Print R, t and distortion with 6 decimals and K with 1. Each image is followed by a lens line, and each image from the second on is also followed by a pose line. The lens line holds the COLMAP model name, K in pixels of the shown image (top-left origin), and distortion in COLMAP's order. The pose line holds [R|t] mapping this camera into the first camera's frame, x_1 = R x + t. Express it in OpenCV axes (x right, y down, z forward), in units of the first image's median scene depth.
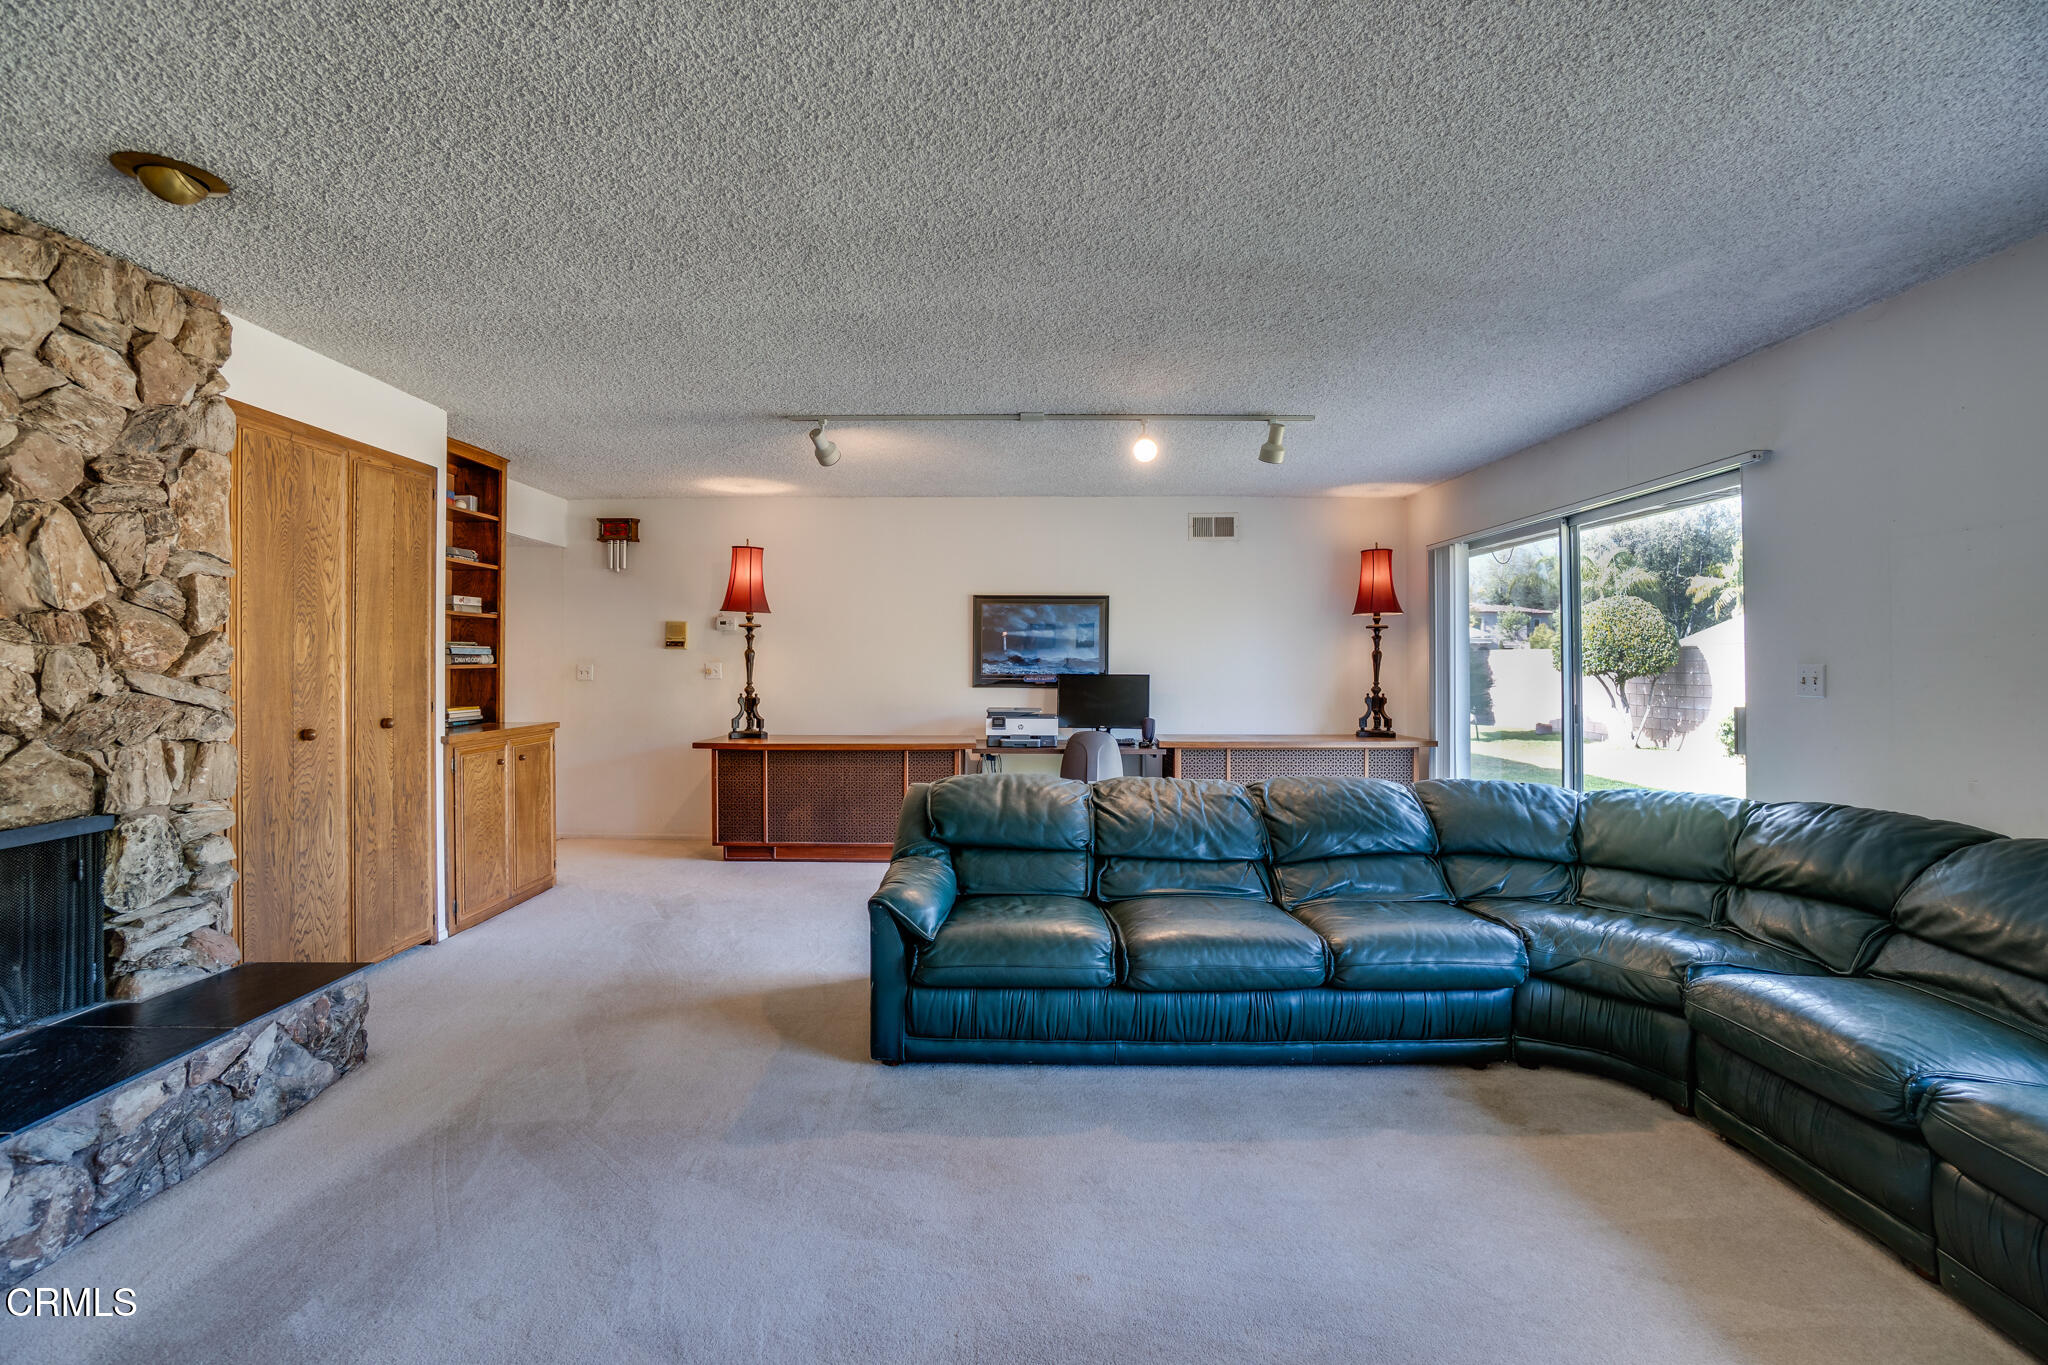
lens RADIAL K [[909.6, 0, 1018.5], [0, 909.6, 663.7], [0, 0, 1]] dist [-0.064960, 0.022954]
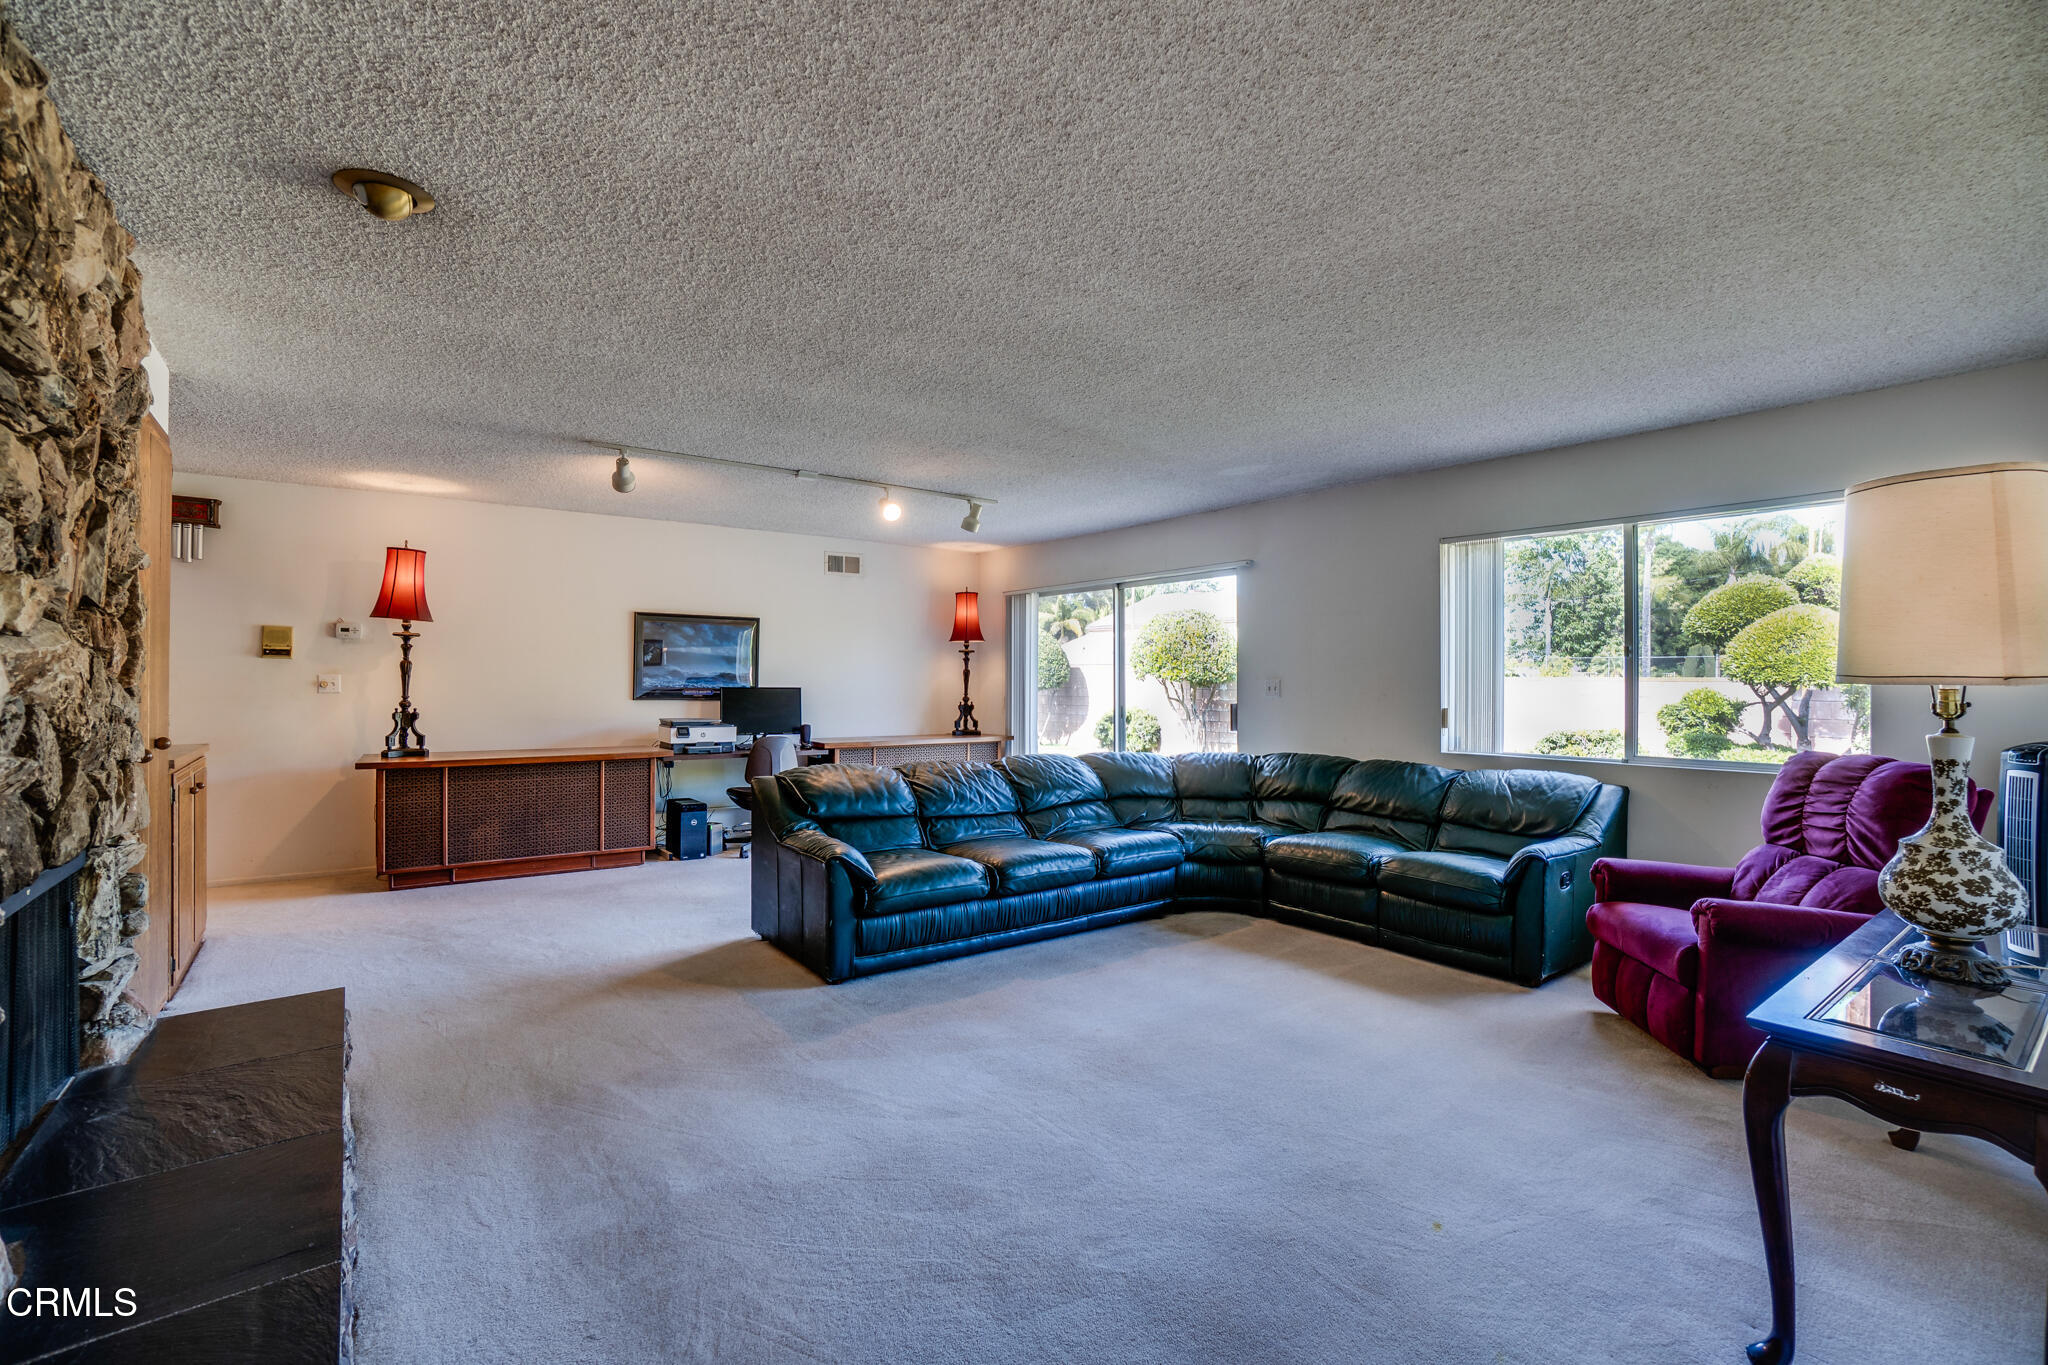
lens RADIAL K [[902.4, 0, 1024.0], [0, 902.4, 682.5], [0, 0, 1]] dist [-0.063027, 0.022242]
pose [[0.790975, 0.002528, 0.611843, -0.621217], [-0.004232, 0.999990, 0.001339, 0.005065], [-0.611834, -0.003648, 0.790978, -0.165593]]
